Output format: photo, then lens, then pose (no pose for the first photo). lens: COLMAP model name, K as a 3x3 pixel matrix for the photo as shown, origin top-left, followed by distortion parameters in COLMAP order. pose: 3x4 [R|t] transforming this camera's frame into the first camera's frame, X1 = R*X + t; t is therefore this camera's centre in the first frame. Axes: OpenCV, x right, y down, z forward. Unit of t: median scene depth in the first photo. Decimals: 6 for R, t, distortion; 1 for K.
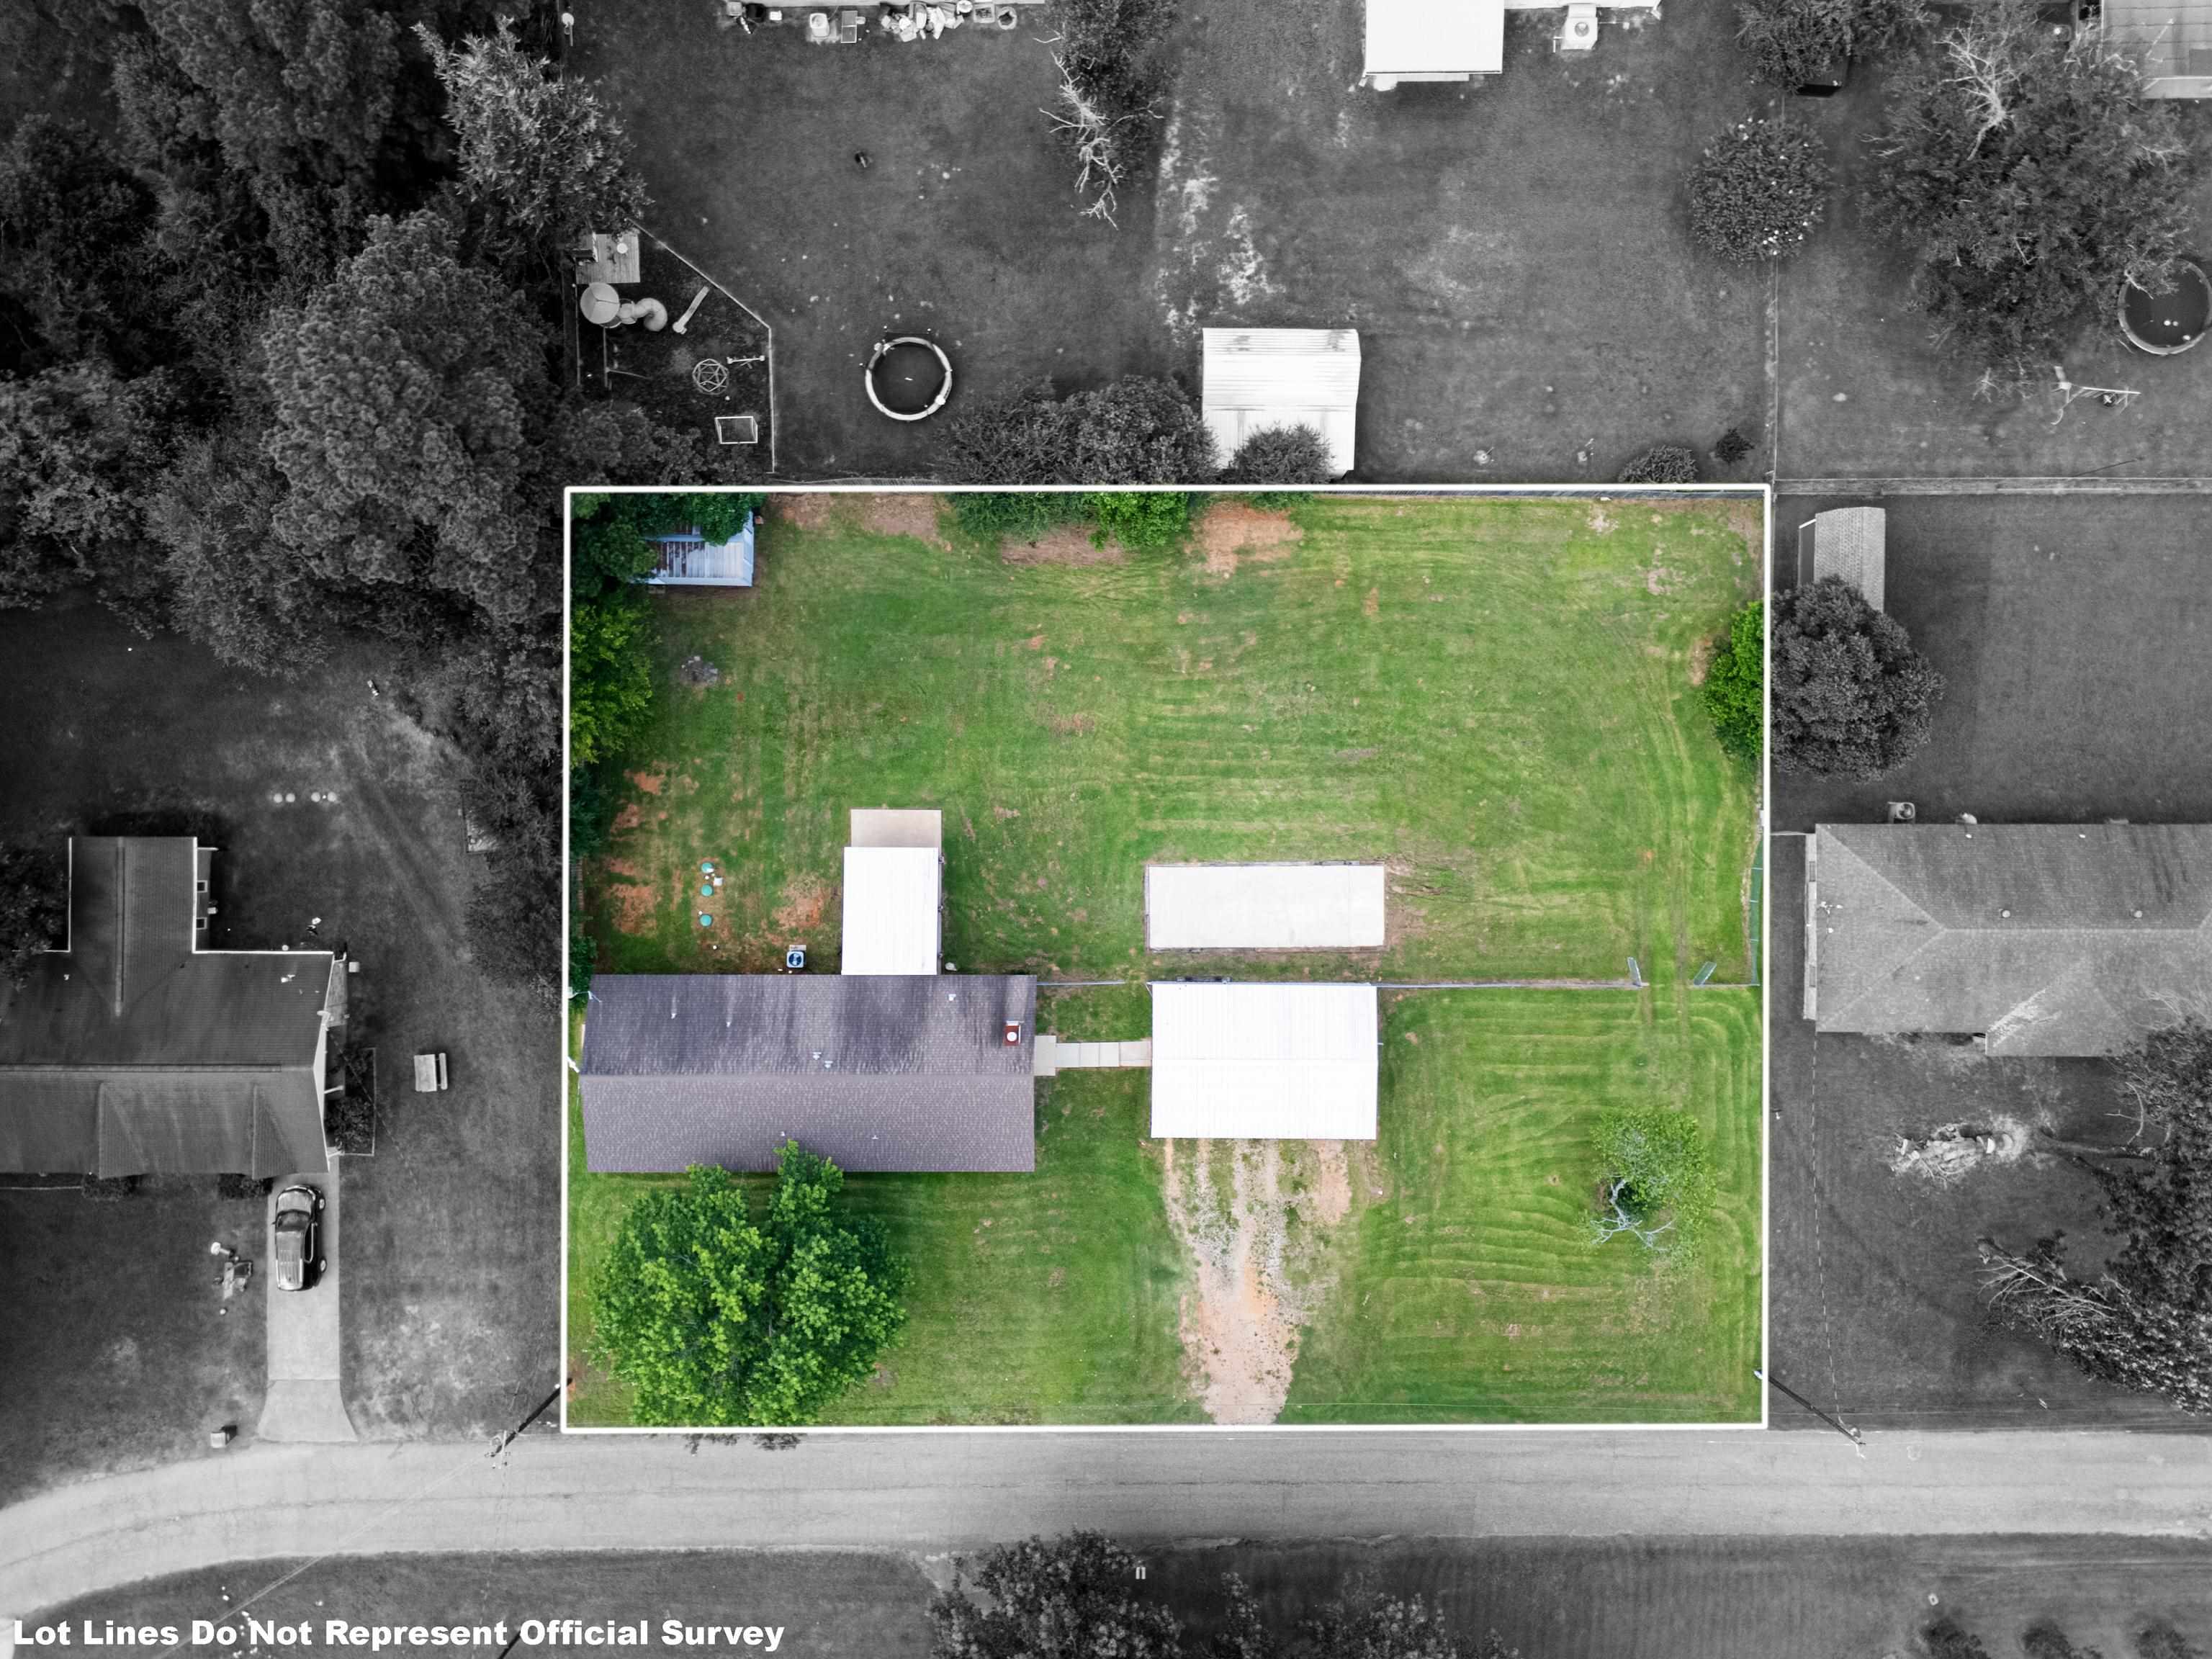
lens RADIAL K [[1632.5, 0, 1110.9], [0, 1632.5, 834.7], [0, 0, 1]] dist [0.073481, -0.069433]
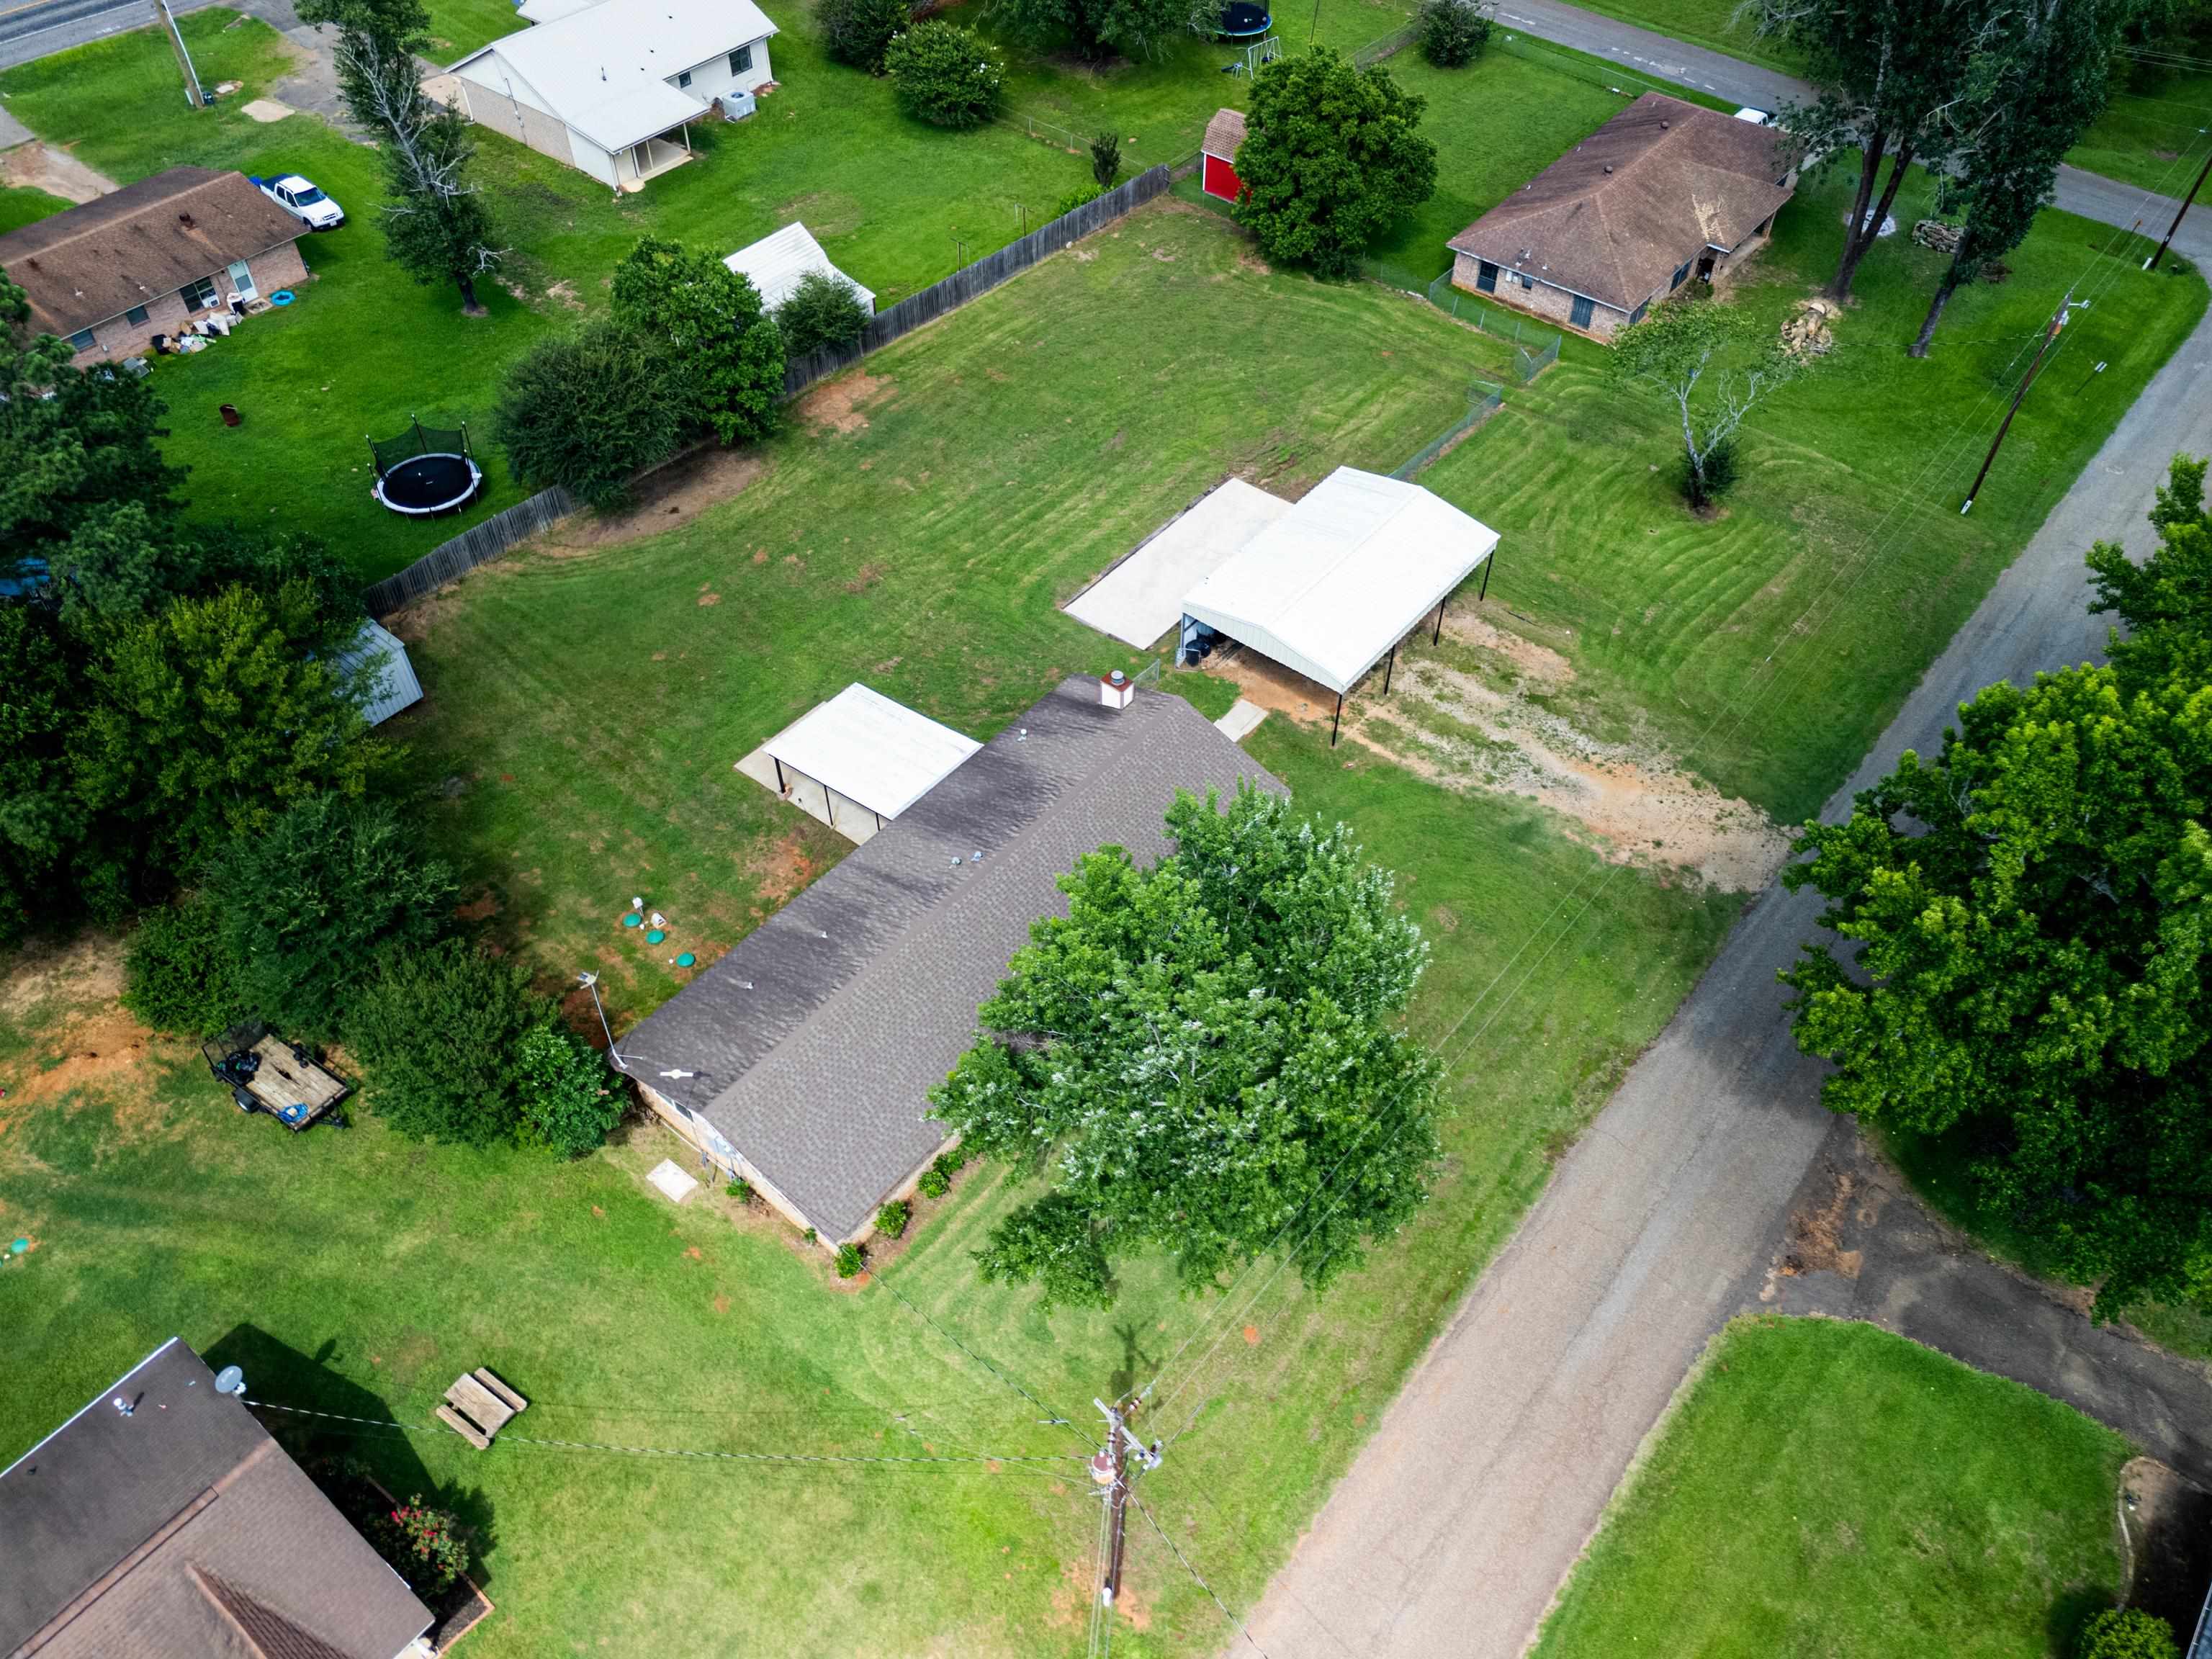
lens RADIAL K [[1632.5, 0, 1110.9], [0, 1632.5, 834.7], [0, 0, 1]] dist [0.073481, -0.069433]
pose [[0.621805, -0.579704, 0.526594, -0.450659], [0.783079, 0.470542, -0.406666, 0.418124], [-0.012039, 0.665232, 0.746540, 0.480845]]
